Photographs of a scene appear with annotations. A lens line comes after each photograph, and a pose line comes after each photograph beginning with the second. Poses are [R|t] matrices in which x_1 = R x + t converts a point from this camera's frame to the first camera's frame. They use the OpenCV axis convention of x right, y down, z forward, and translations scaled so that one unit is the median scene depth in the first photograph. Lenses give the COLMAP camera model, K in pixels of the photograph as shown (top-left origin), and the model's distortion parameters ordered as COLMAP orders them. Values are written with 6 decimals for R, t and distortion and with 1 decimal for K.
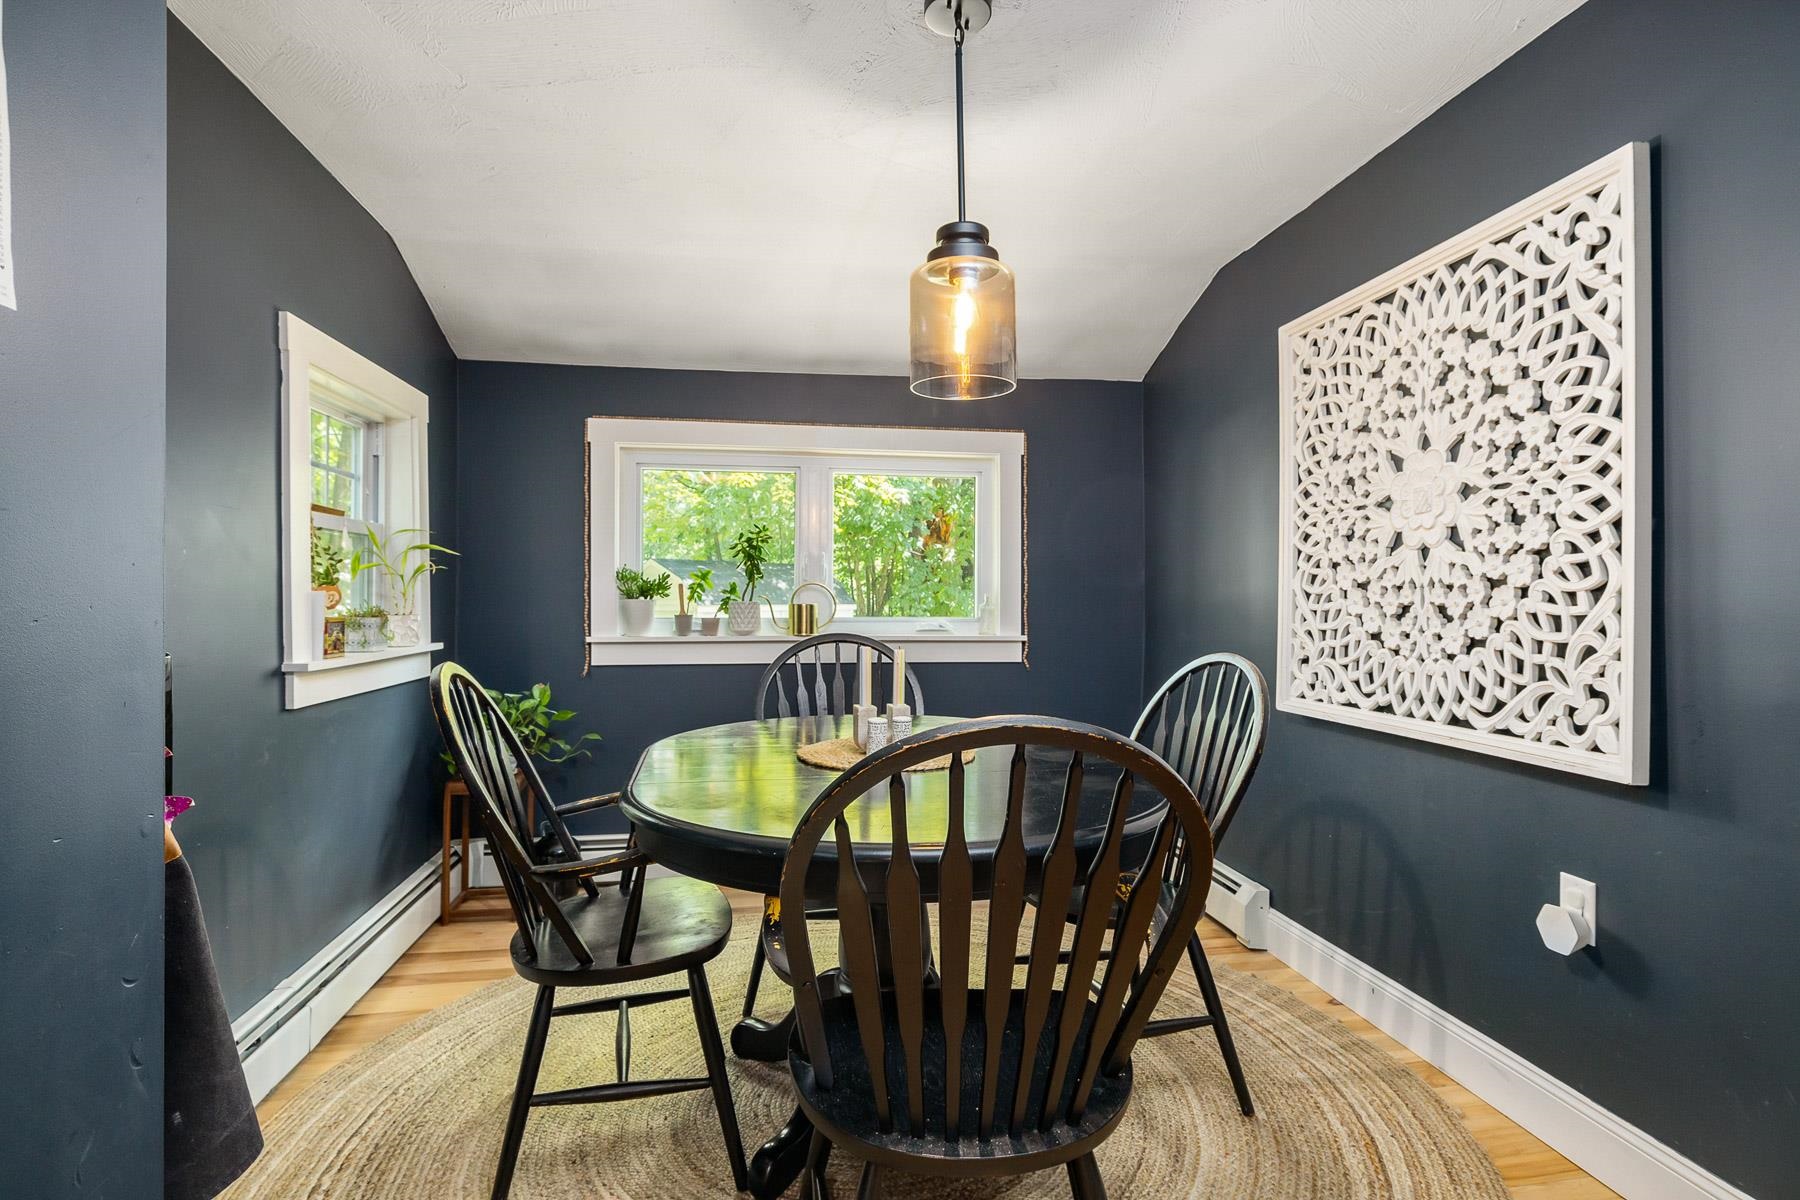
lens RADIAL K [[928.2, 0, 899.9], [0, 928.2, 593.9], [0, 0, 1]] dist [-0.007072, 0.001847]
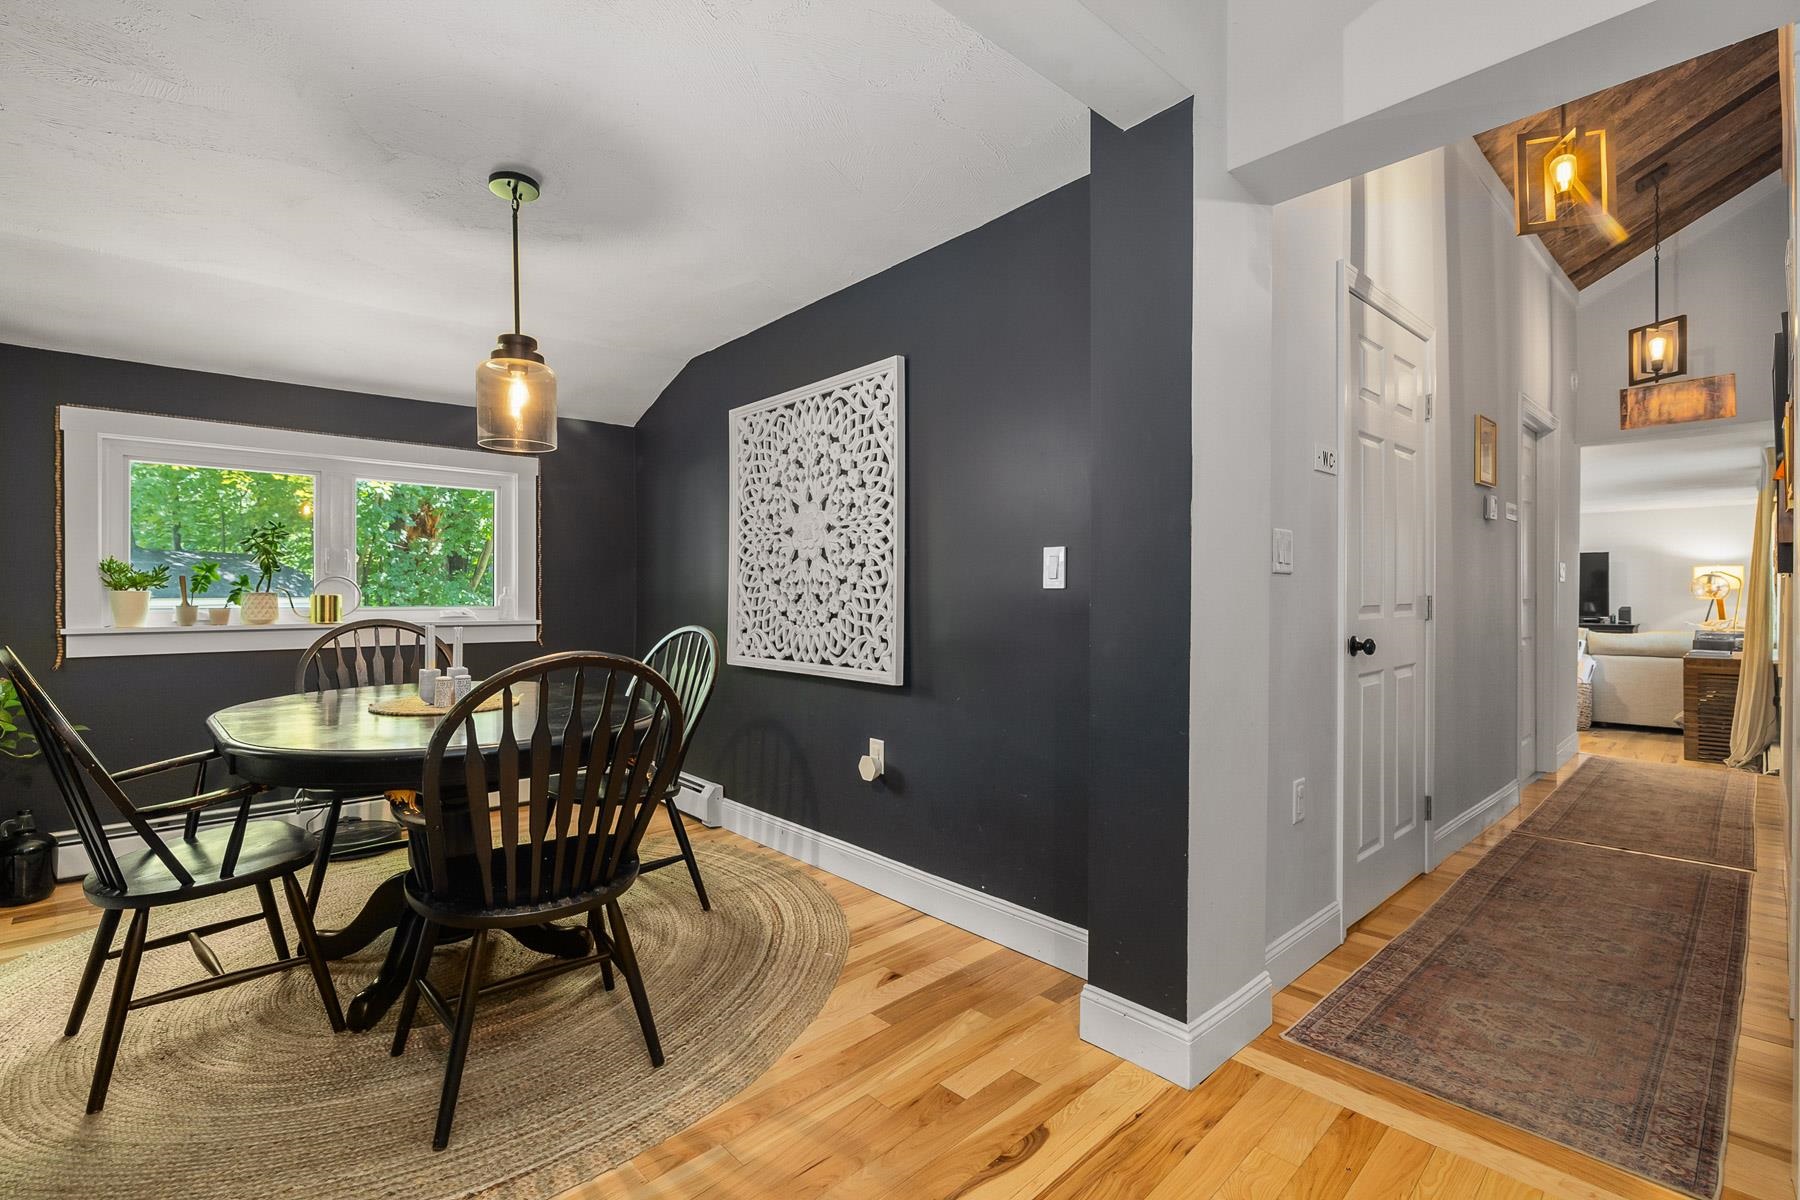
lens RADIAL K [[811.7, 0, 901.0], [0, 811.7, 594.9], [0, 0, 1]] dist [-0.001005, 0.000362]
pose [[0.835398, -0.001856, 0.549643, -0.105268], [-0.003035, 0.999963, 0.007989, 0.001165], [-0.549638, -0.008342, 0.835361, -0.326265]]
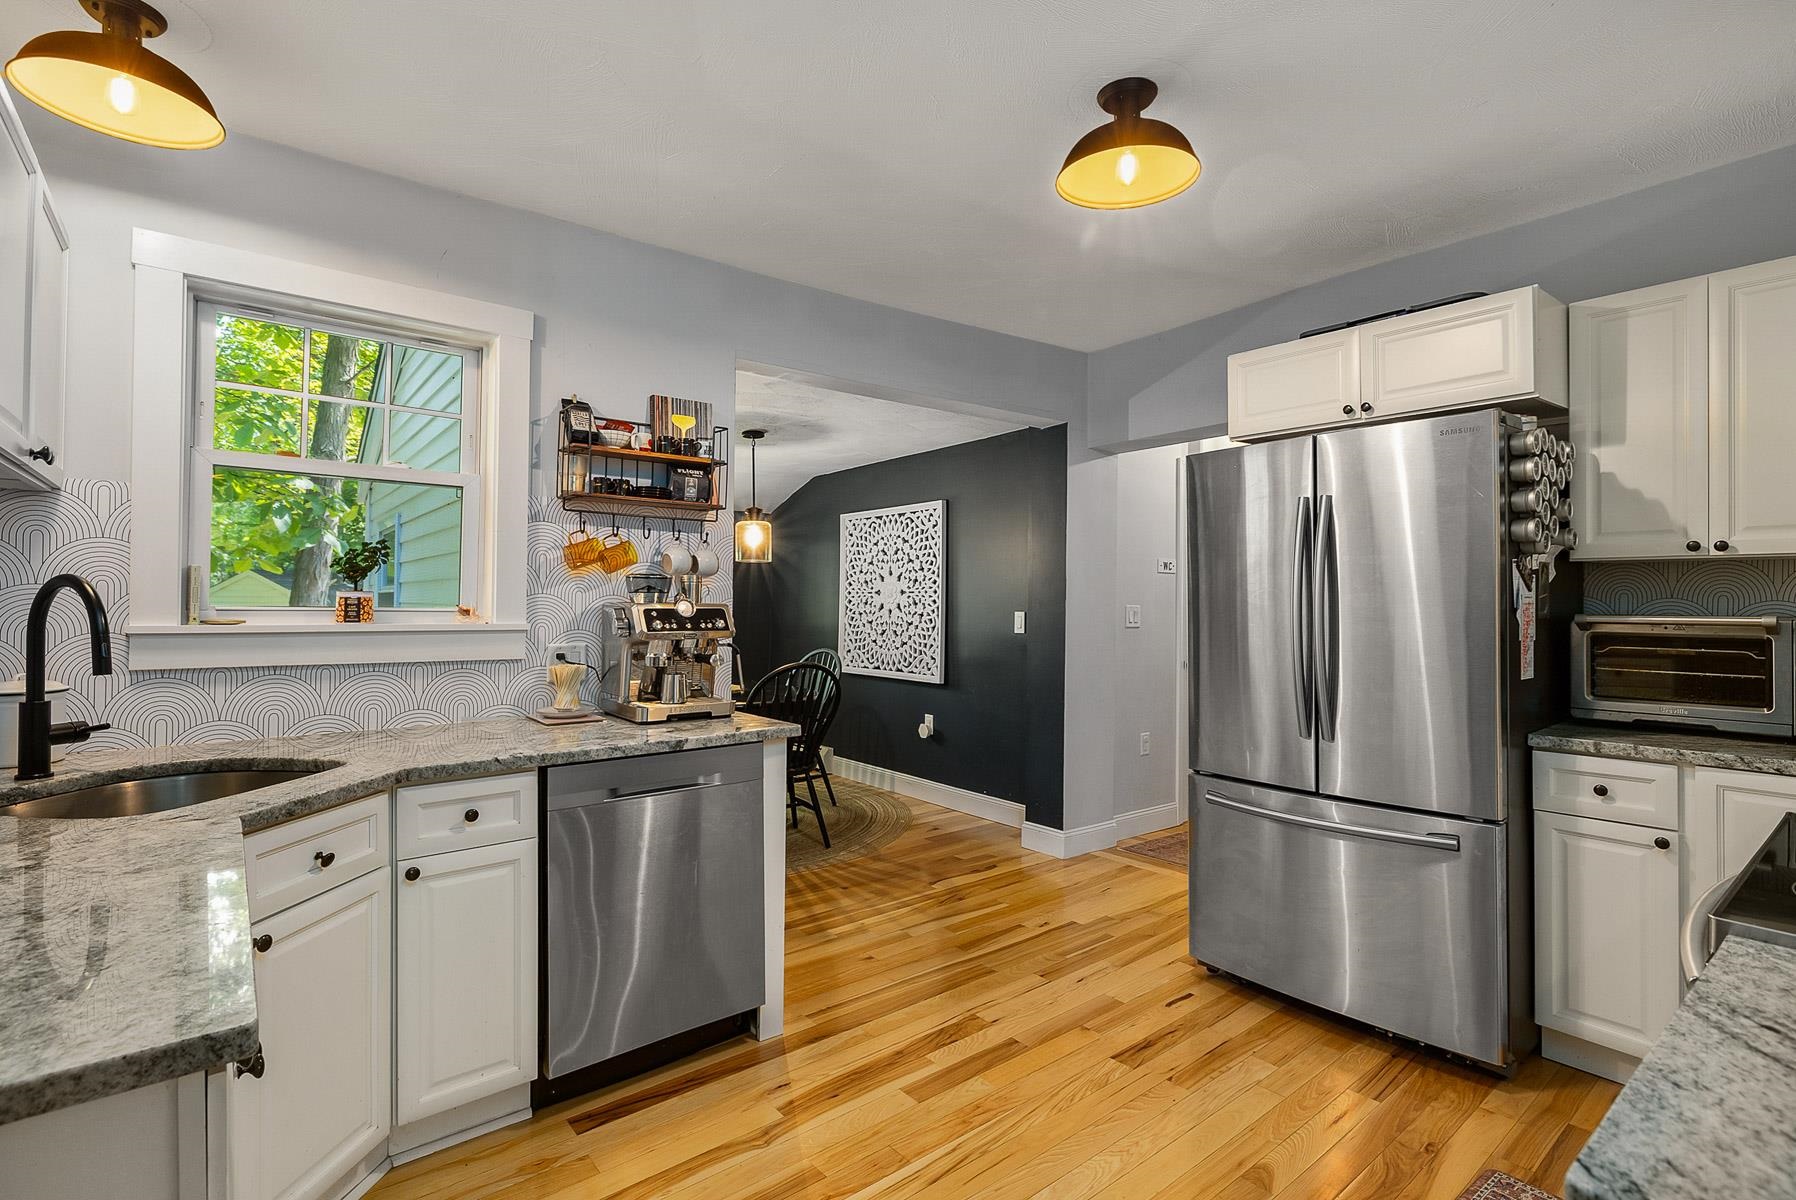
lens RADIAL K [[843.9, 0, 898.2], [0, 843.9, 595.1], [0, 0, 1]] dist [0.000611, -0.000058]
pose [[0.875410, 0.013045, 0.483206, -0.672062], [-0.010651, 0.999914, -0.007698, -0.077345], [-0.483265, 0.001592, 0.875473, -1.294817]]
